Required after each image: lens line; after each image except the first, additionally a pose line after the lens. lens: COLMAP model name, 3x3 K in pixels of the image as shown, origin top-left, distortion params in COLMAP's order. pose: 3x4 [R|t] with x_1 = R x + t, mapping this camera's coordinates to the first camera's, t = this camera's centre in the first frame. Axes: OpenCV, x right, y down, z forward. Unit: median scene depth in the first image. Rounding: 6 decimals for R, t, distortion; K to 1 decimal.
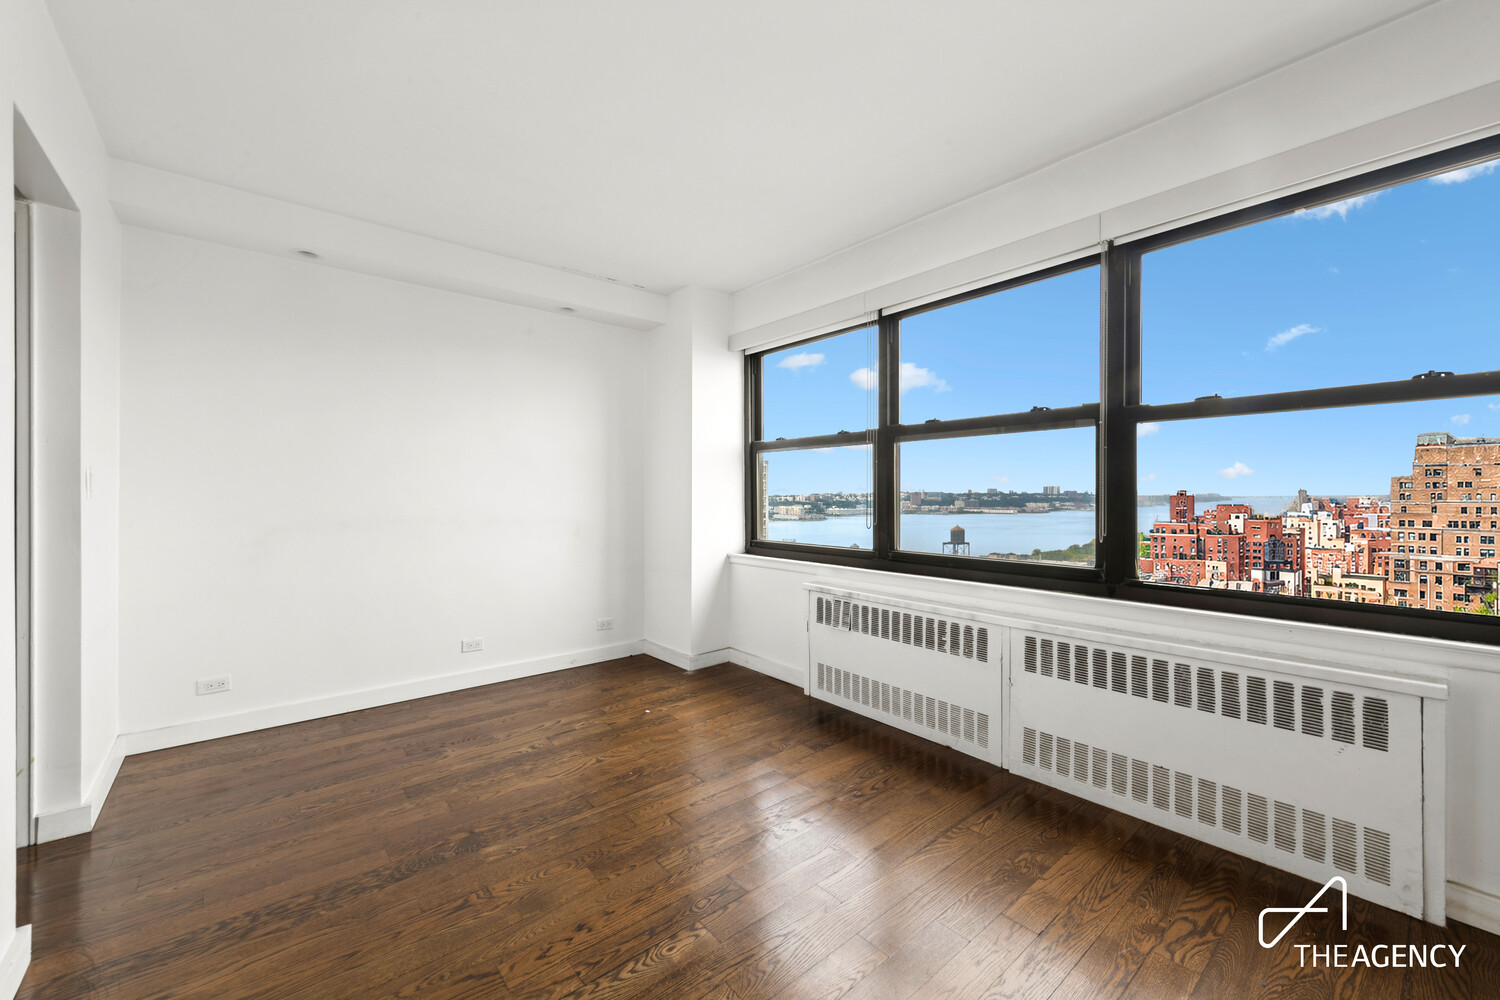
lens RADIAL K [[592.2, 0, 752.8], [0, 592.2, 504.5], [0, 0, 1]] dist [0.001495, 0.000115]
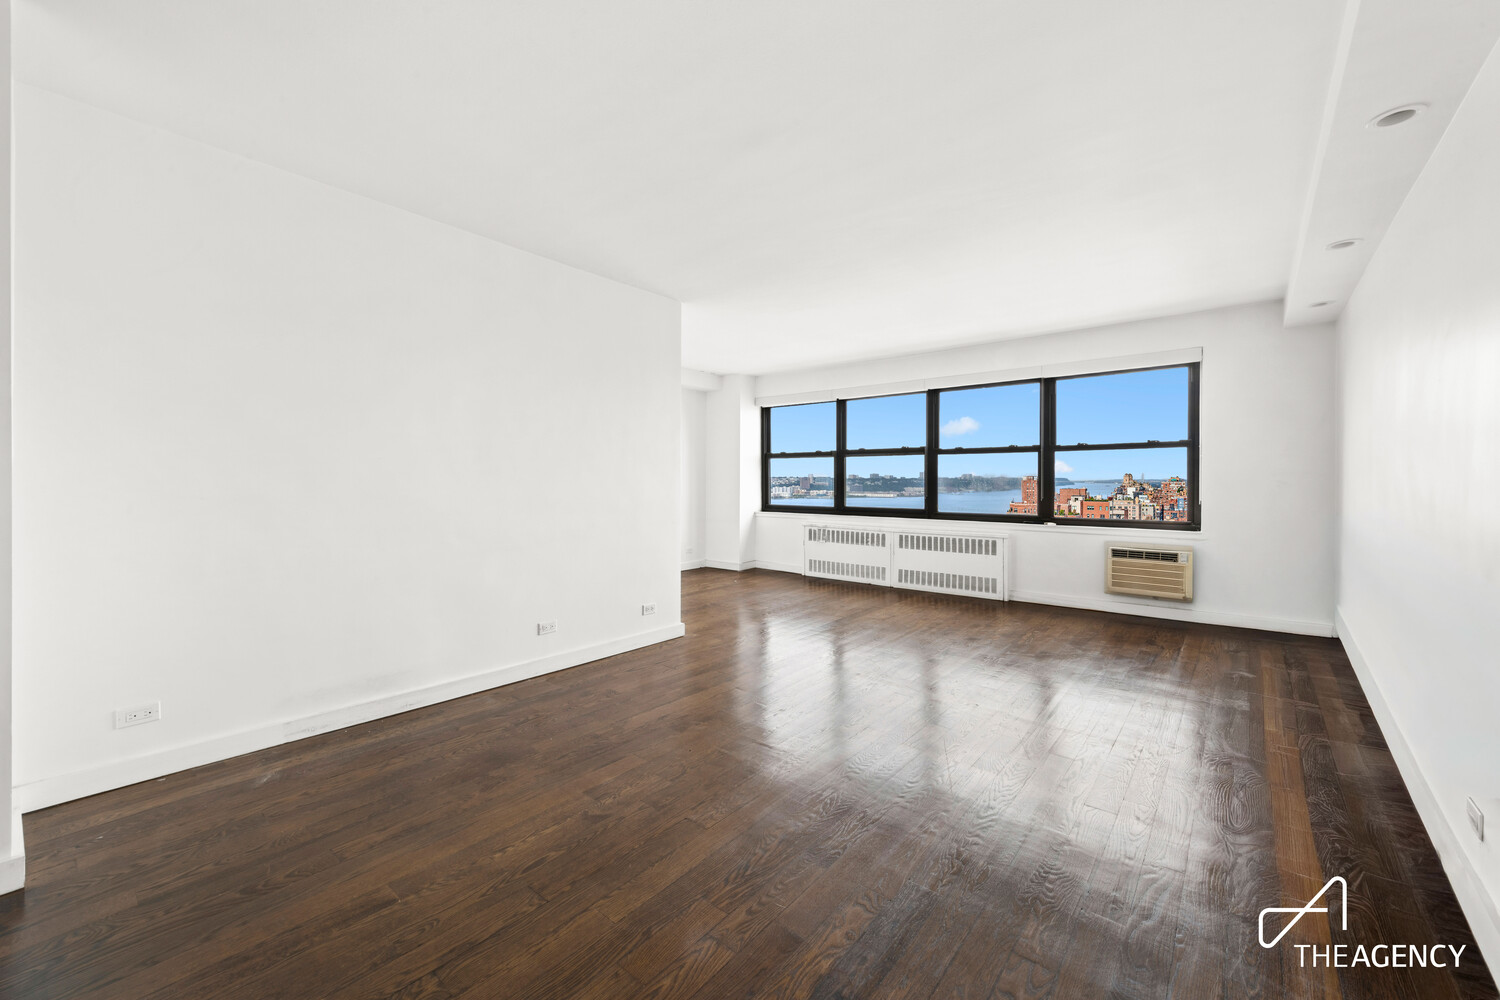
lens RADIAL K [[608.9, 0, 750.0], [0, 608.9, 500.0], [0, 0, 1]] dist [-0.000587, -0.000016]
pose [[0.983184, -0.006103, 0.182516, -0.532748], [0.002997, 0.999846, 0.017288, 0.014533], [-0.182593, -0.016450, 0.983051, -1.195569]]
